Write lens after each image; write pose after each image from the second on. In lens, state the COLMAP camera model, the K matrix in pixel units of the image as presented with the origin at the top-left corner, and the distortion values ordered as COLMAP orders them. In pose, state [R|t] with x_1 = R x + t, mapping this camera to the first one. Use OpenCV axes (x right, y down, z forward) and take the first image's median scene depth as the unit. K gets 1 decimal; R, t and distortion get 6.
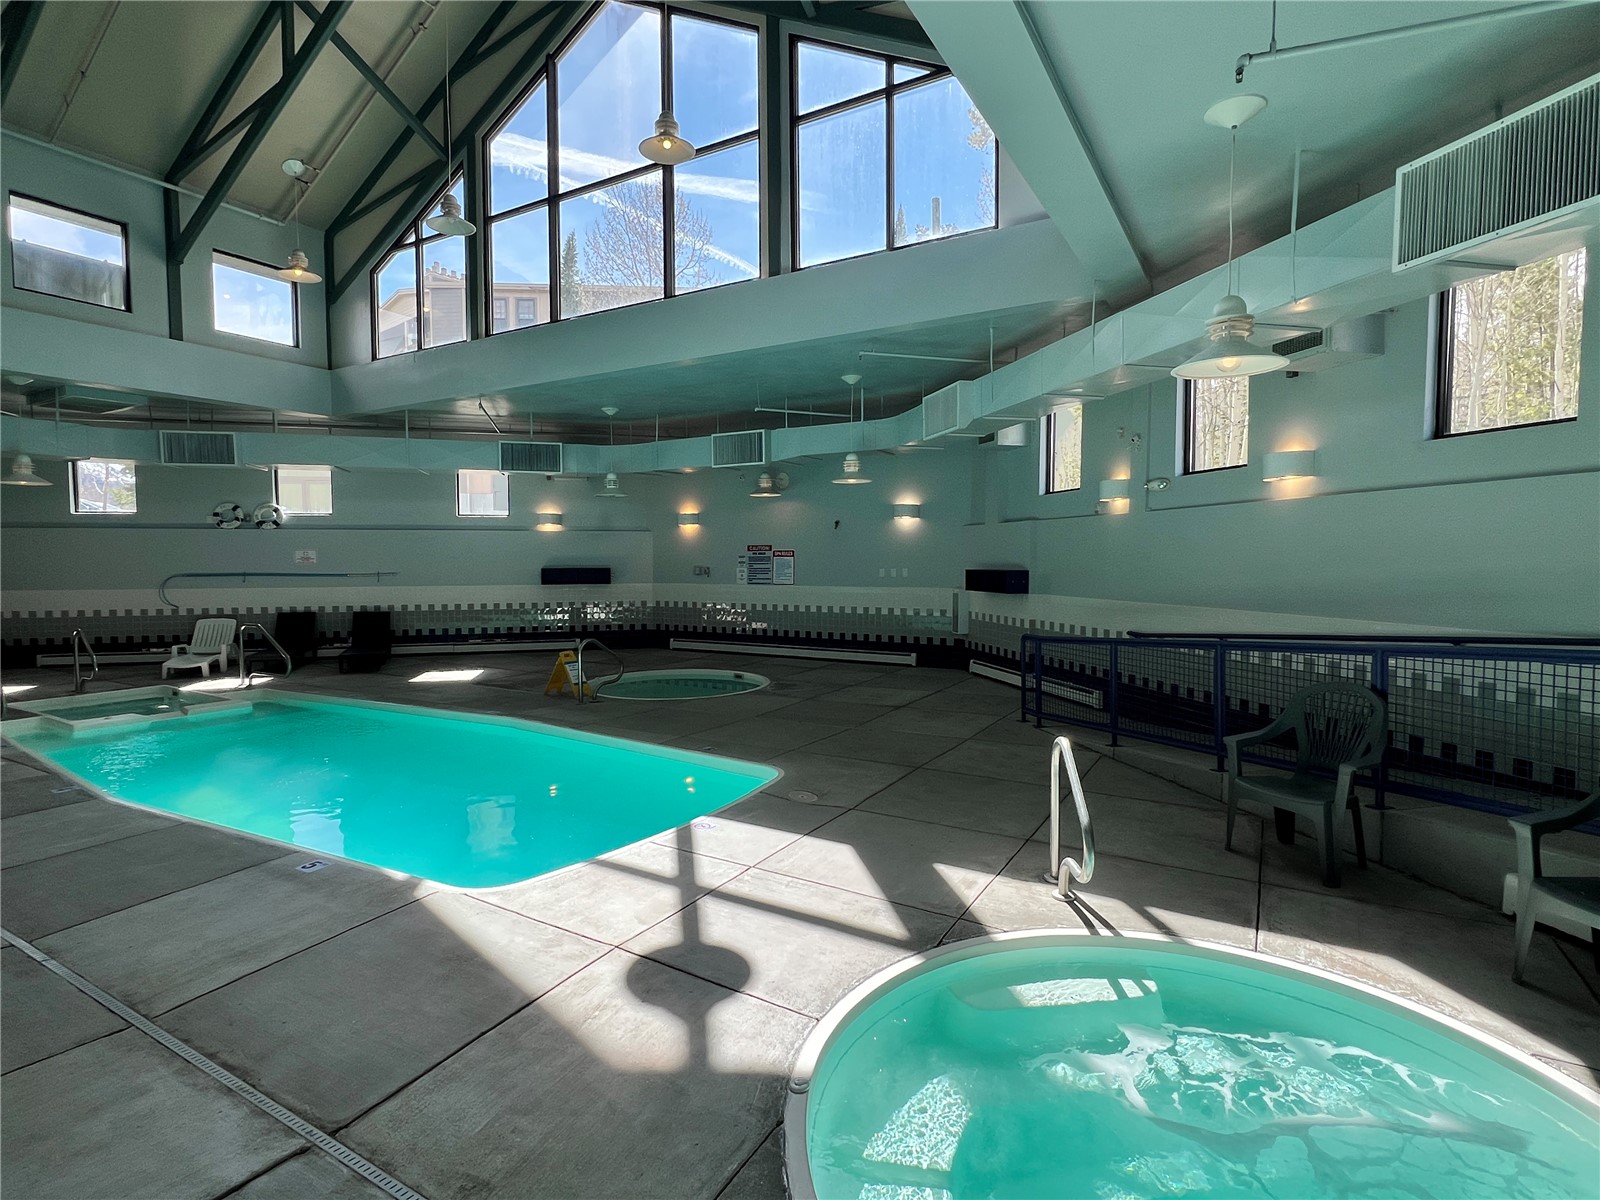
lens RADIAL K [[798.6, 0, 800.2], [0, 798.6, 600.2], [0, 0, 1]] dist [-0.014623, -0.000477]
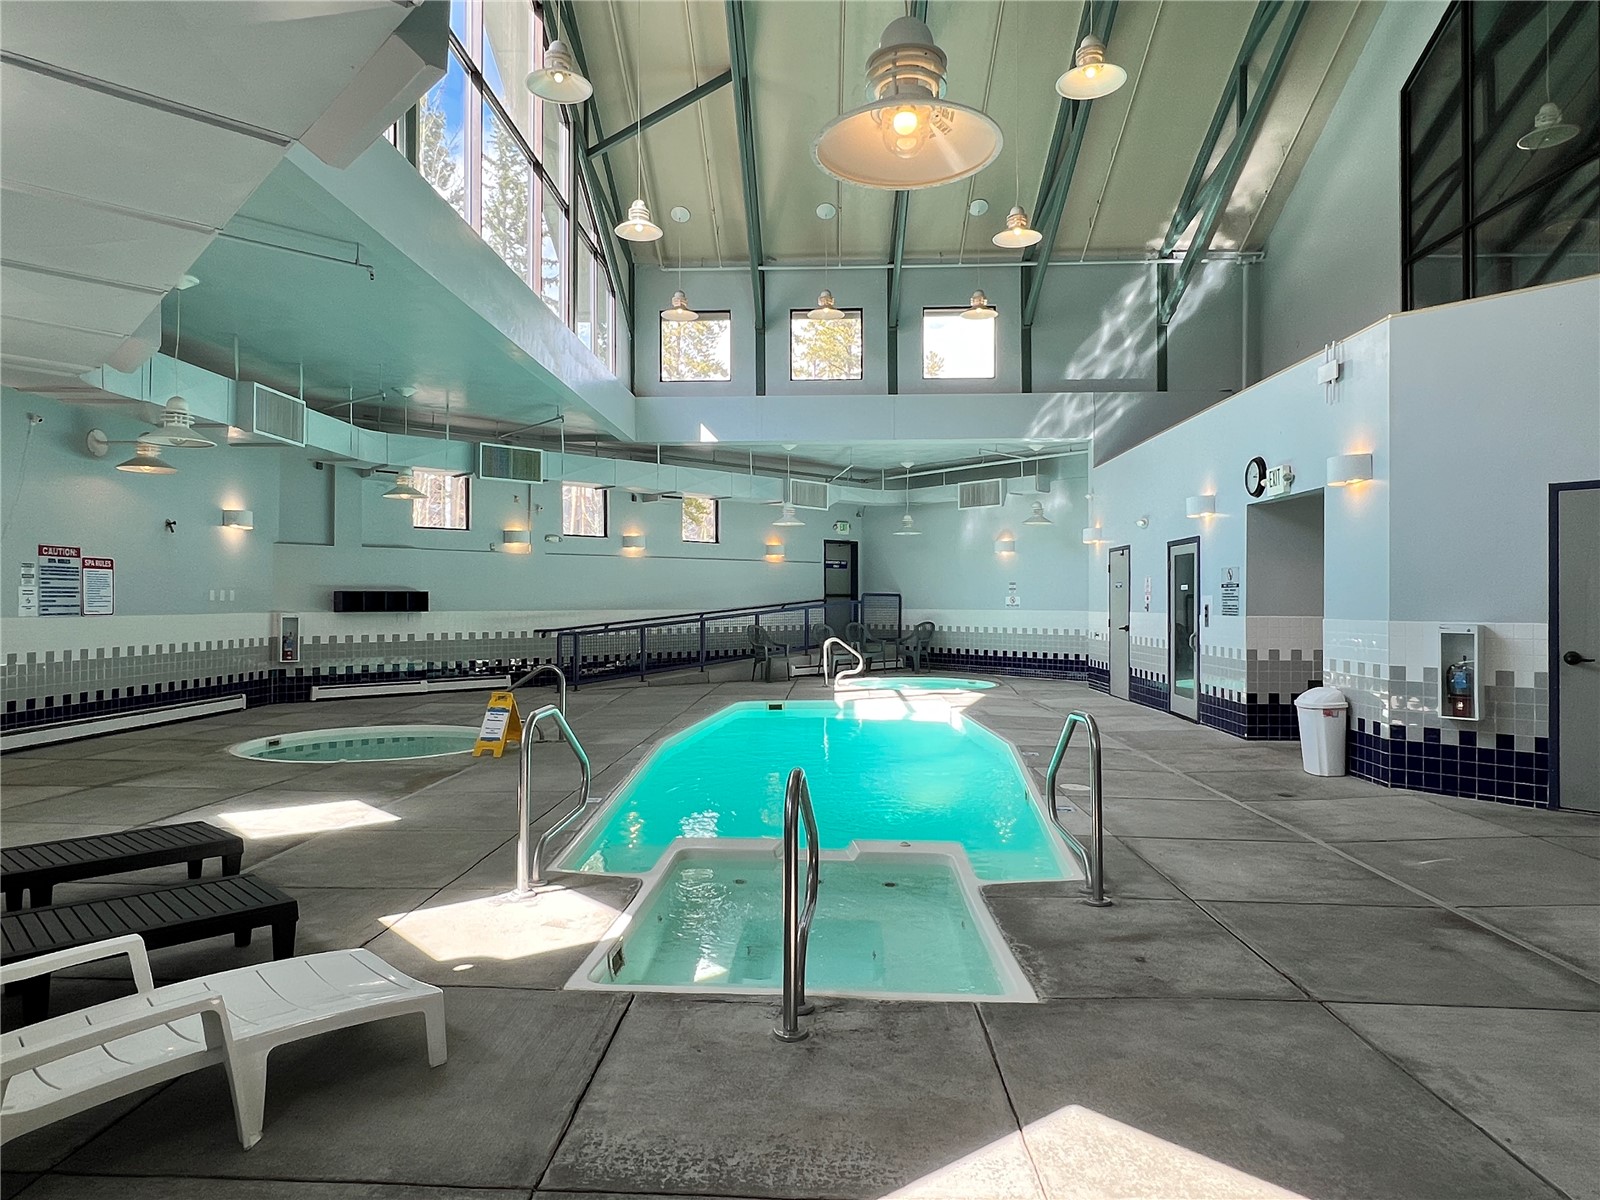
lens RADIAL K [[983.6, 0, 798.0], [0, 983.6, 600.1], [0, 0, 1]] dist [-0.000932, -0.000130]
pose [[-0.469211, 0.006569, 0.883062, -1.015560], [0.048160, 0.998675, 0.018161, -0.020501], [-0.881772, 0.051050, -0.468905, 0.969590]]
